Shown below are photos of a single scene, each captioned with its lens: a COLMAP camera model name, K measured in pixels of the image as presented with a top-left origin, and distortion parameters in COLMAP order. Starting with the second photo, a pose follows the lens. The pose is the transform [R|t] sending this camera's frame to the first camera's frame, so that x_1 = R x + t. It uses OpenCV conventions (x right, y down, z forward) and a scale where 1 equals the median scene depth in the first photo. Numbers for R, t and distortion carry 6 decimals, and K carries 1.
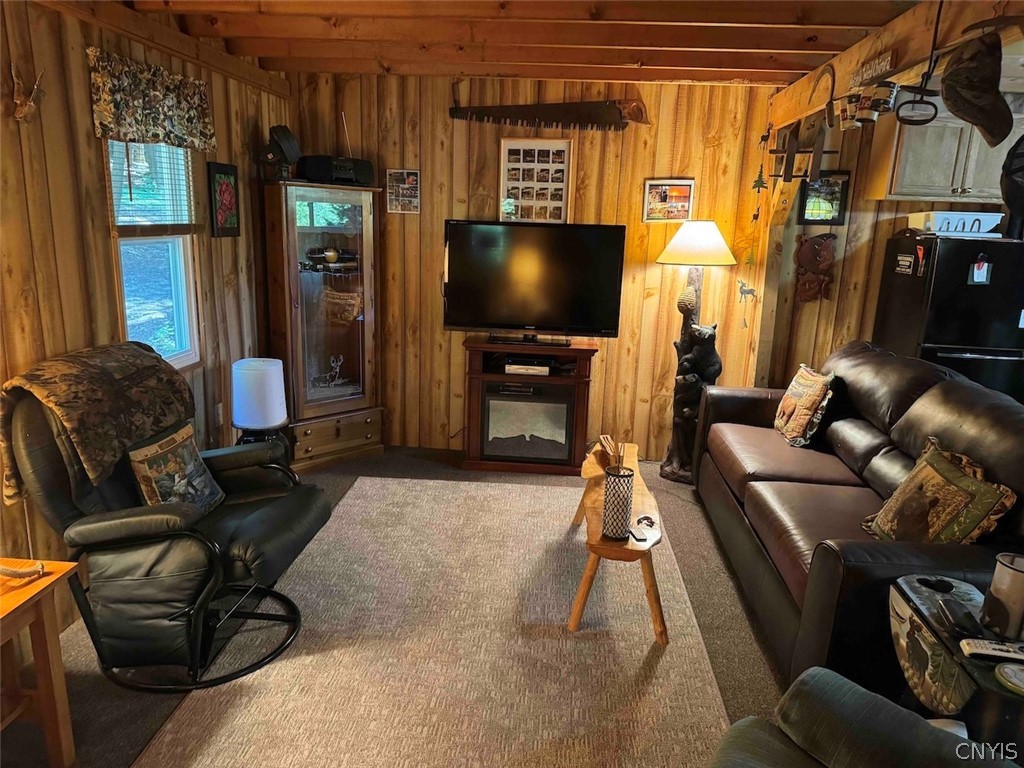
lens RADIAL K [[714.7, 0, 511.6], [0, 714.7, 390.1], [0, 0, 1]] dist [0.121733, -0.188109]
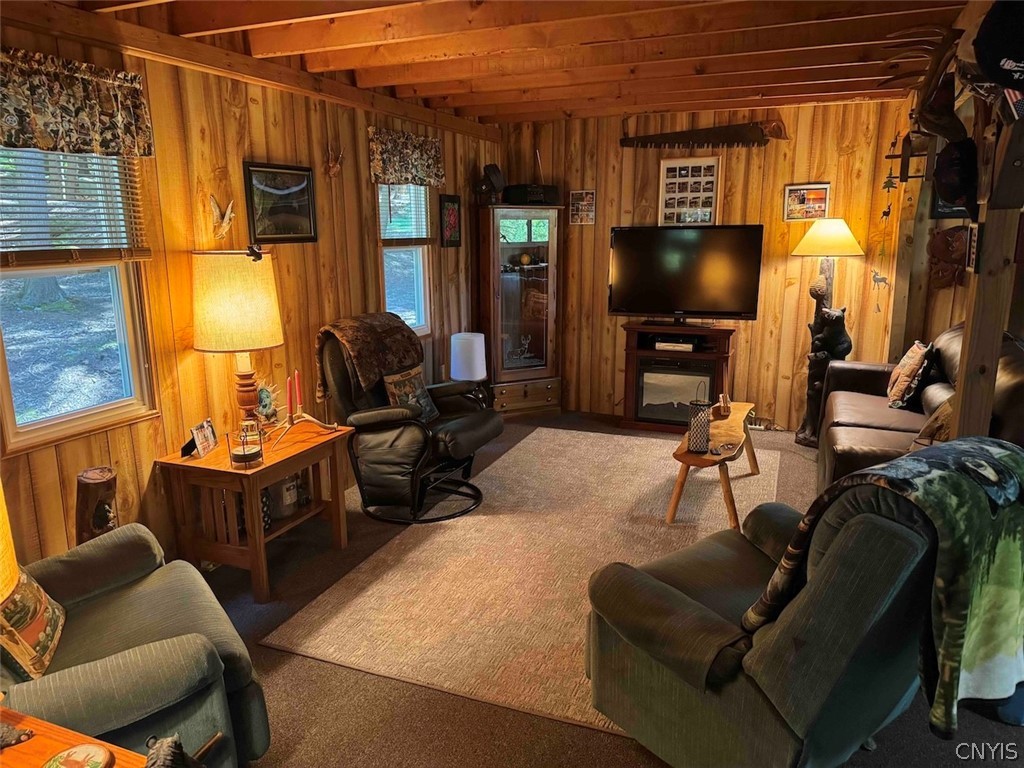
lens RADIAL K [[714.7, 0, 511.6], [0, 714.7, 390.1], [0, 0, 1]] dist [0.121733, -0.188109]
pose [[0.951115, 0.030345, -0.307343, 0.140632], [-0.036410, 0.999239, -0.014020, 0.074569], [0.306684, 0.024525, 0.951495, -0.255914]]
